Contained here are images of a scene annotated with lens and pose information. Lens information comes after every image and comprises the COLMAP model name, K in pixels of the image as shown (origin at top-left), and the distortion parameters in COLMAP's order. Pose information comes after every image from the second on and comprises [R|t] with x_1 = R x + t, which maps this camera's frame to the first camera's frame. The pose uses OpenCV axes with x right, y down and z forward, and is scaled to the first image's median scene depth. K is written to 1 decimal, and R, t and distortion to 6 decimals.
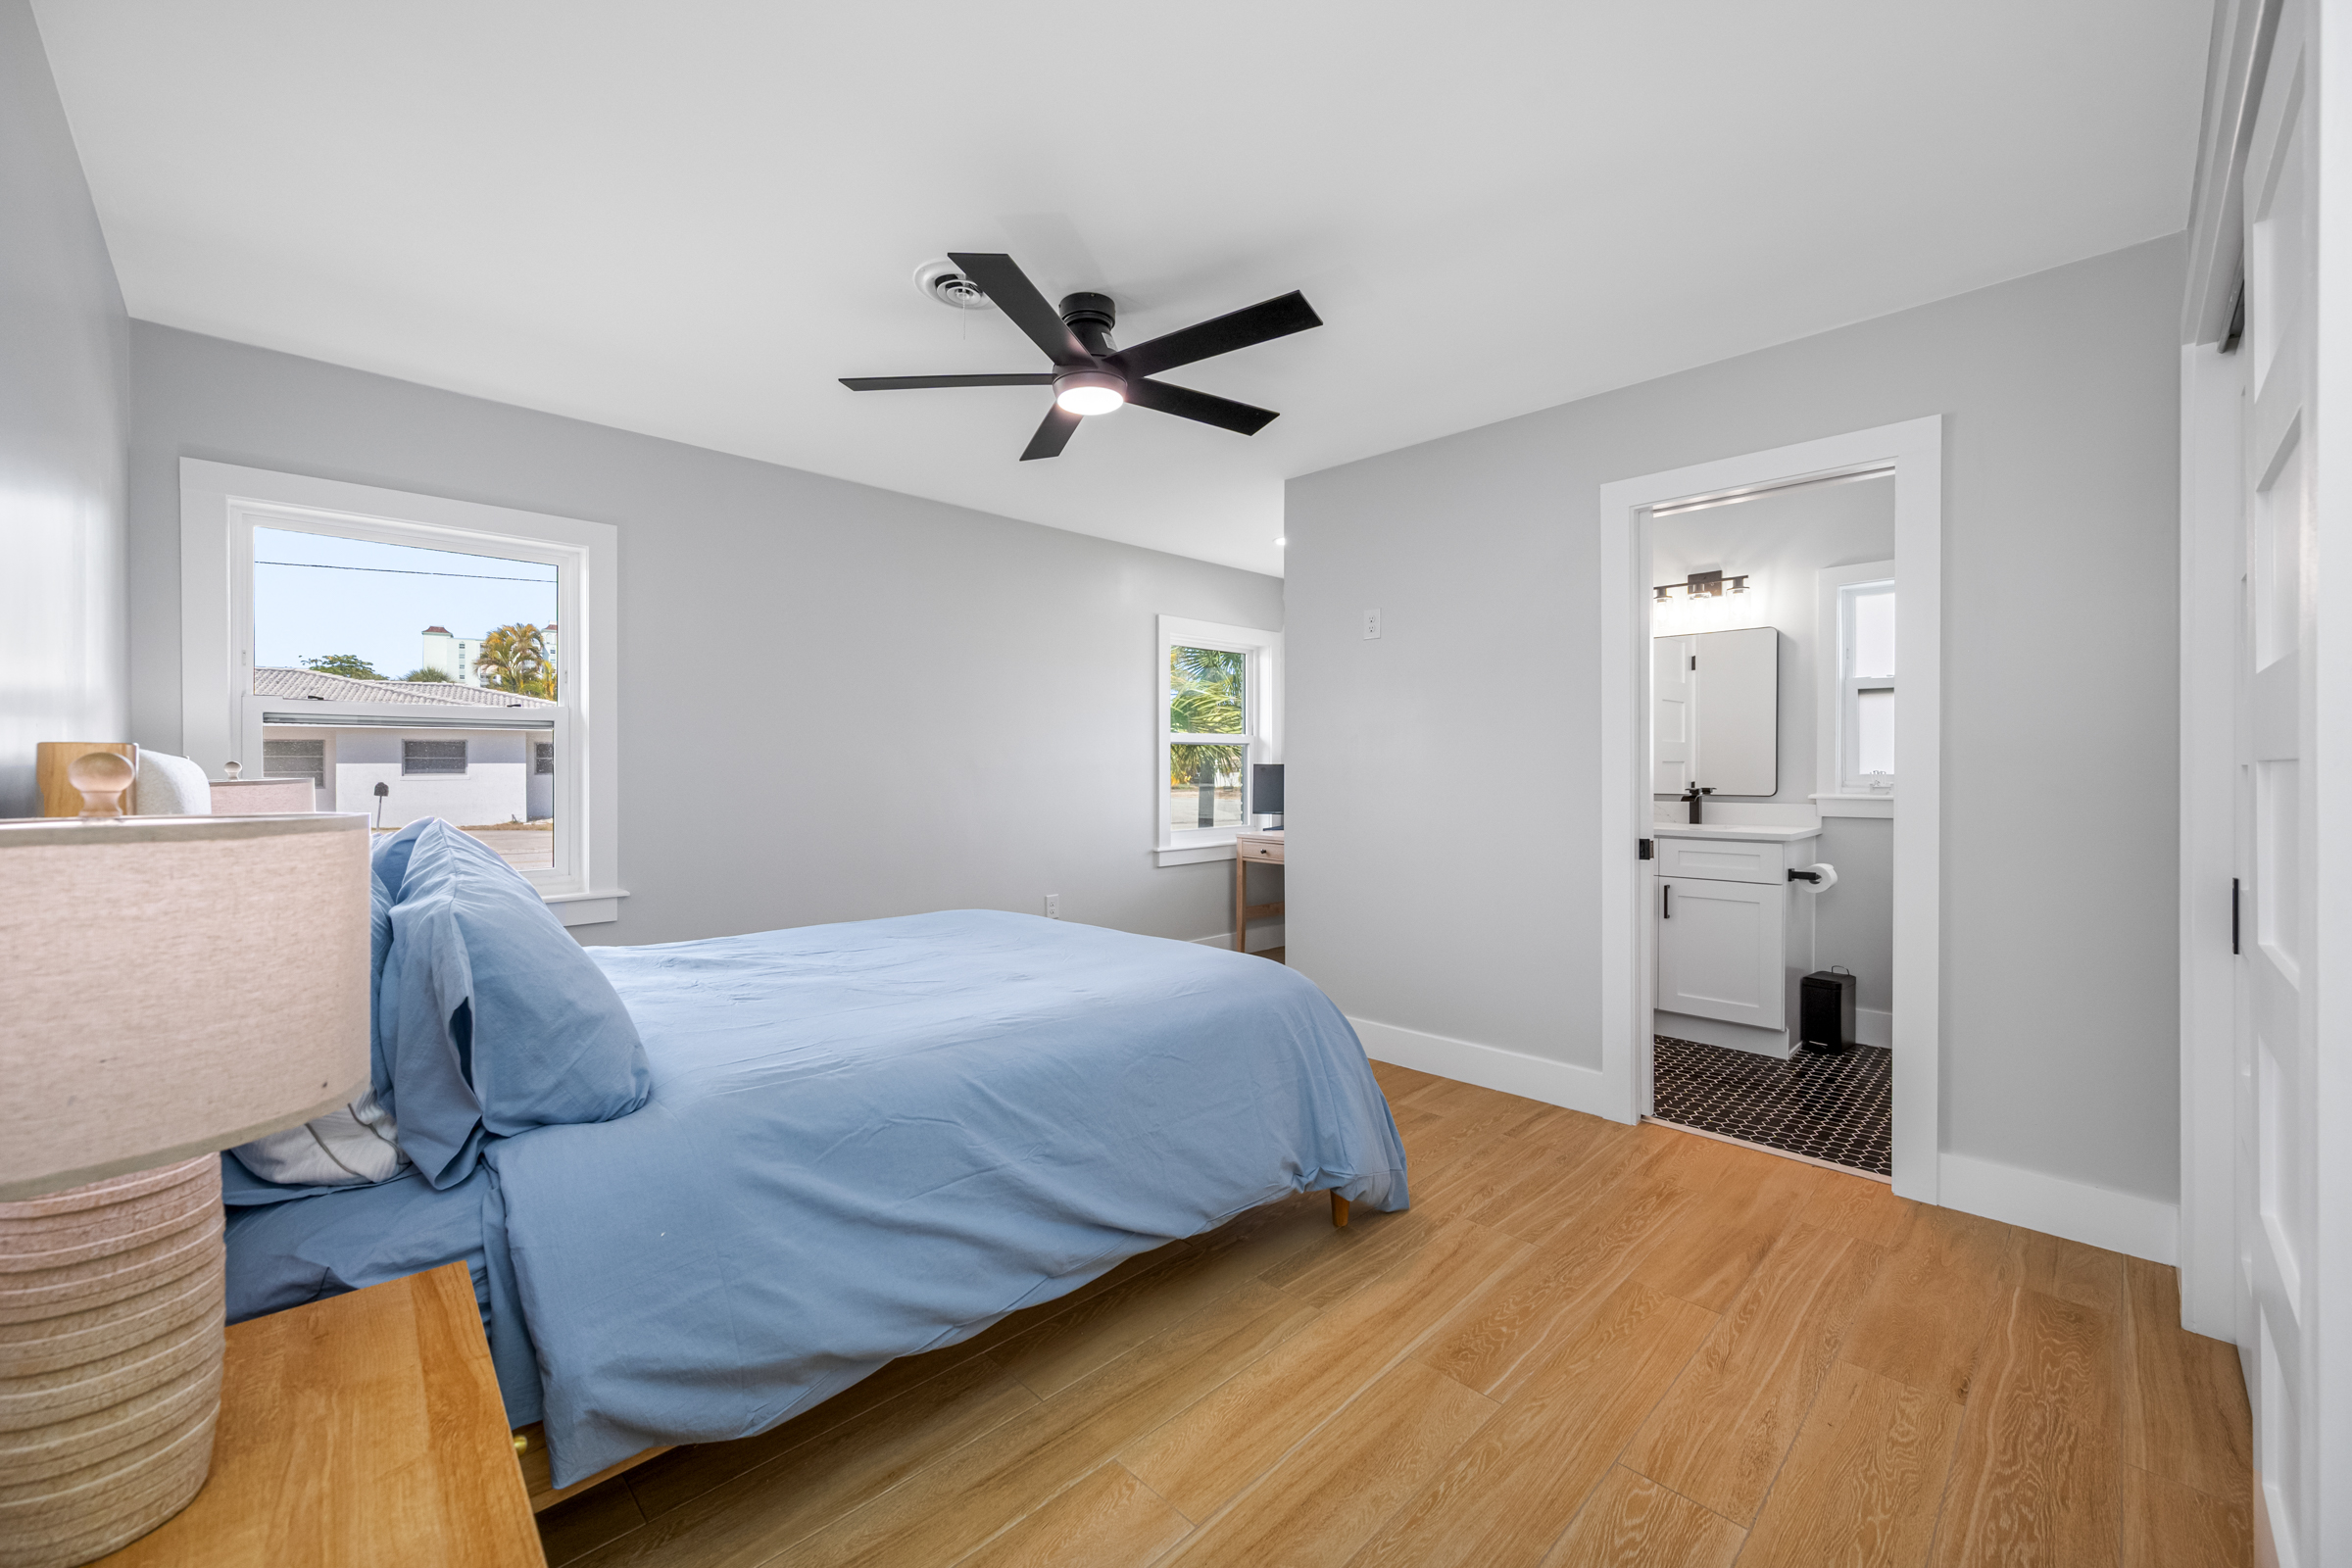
lens RADIAL K [[928.9, 0, 1159.6], [0, 928.9, 770.5], [0, 0, 1]] dist [0.001495, 0.000286]
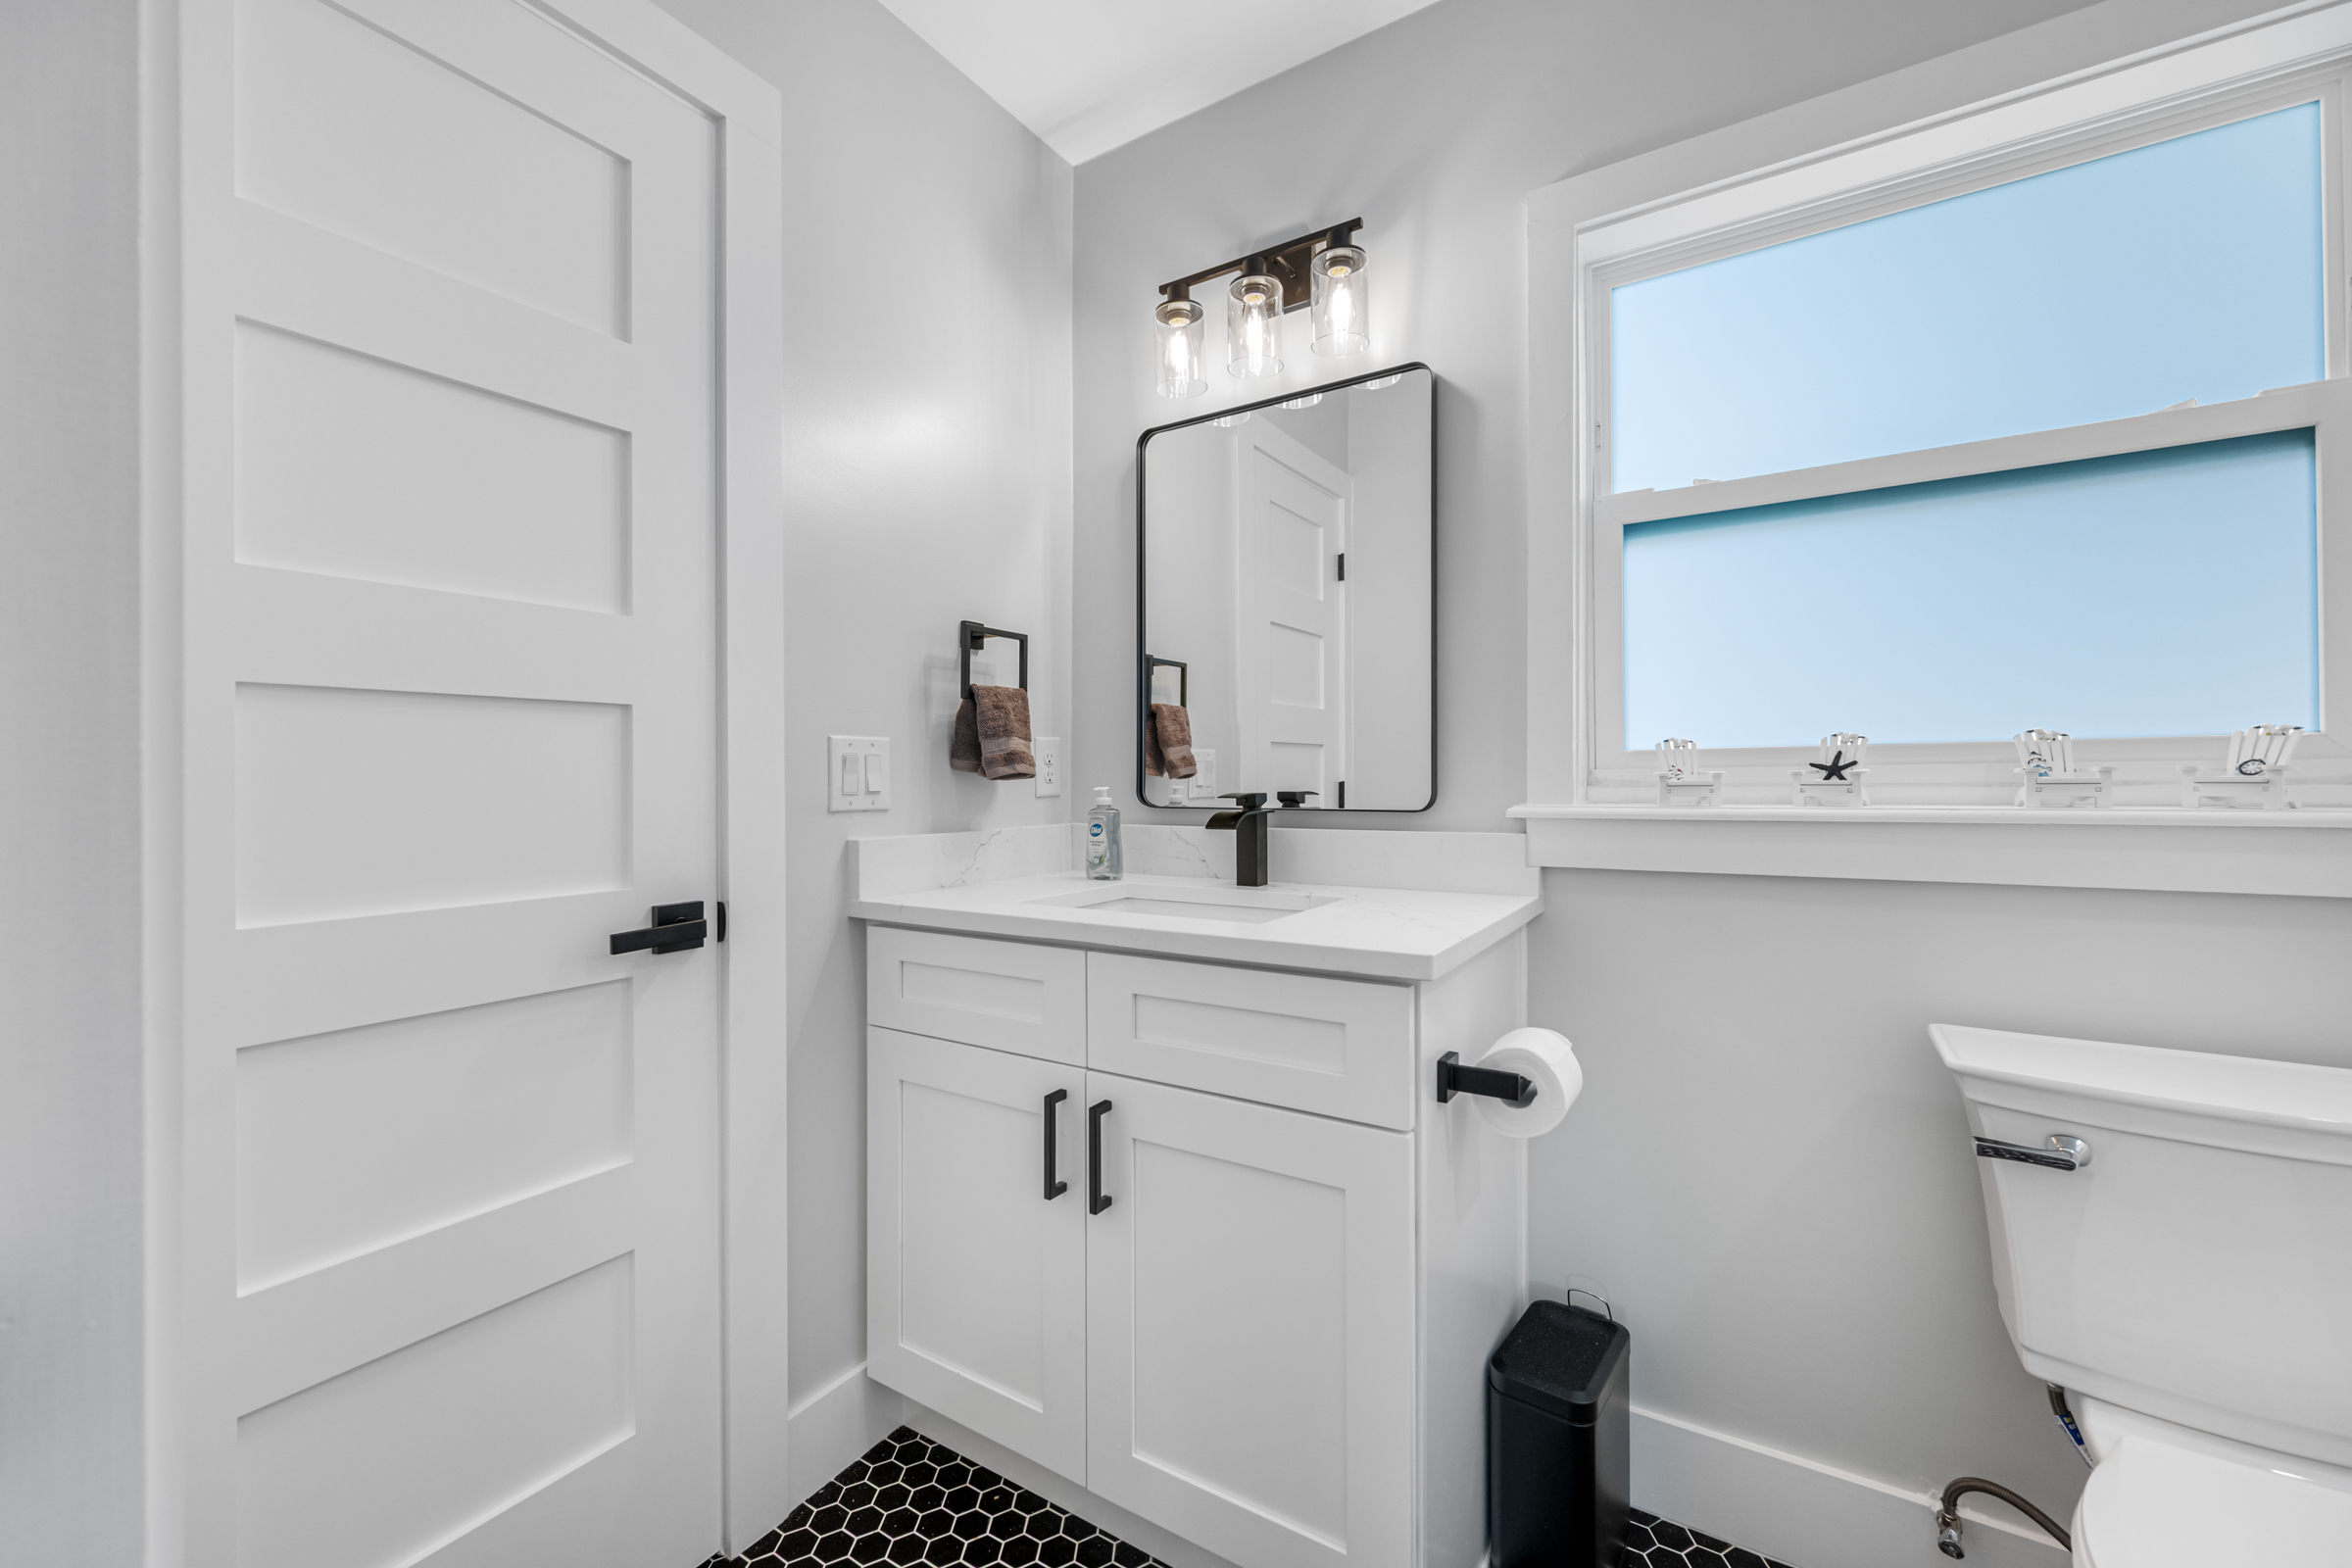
lens RADIAL K [[928.9, 0, 1159.6], [0, 928.9, 770.5], [0, 0, 1]] dist [0.001495, 0.000286]
pose [[0.977044, -0.003964, 0.213001, 0.485848], [0.006506, 0.999916, -0.011235, 0.014519], [-0.212939, 0.012363, 0.976987, 0.671175]]
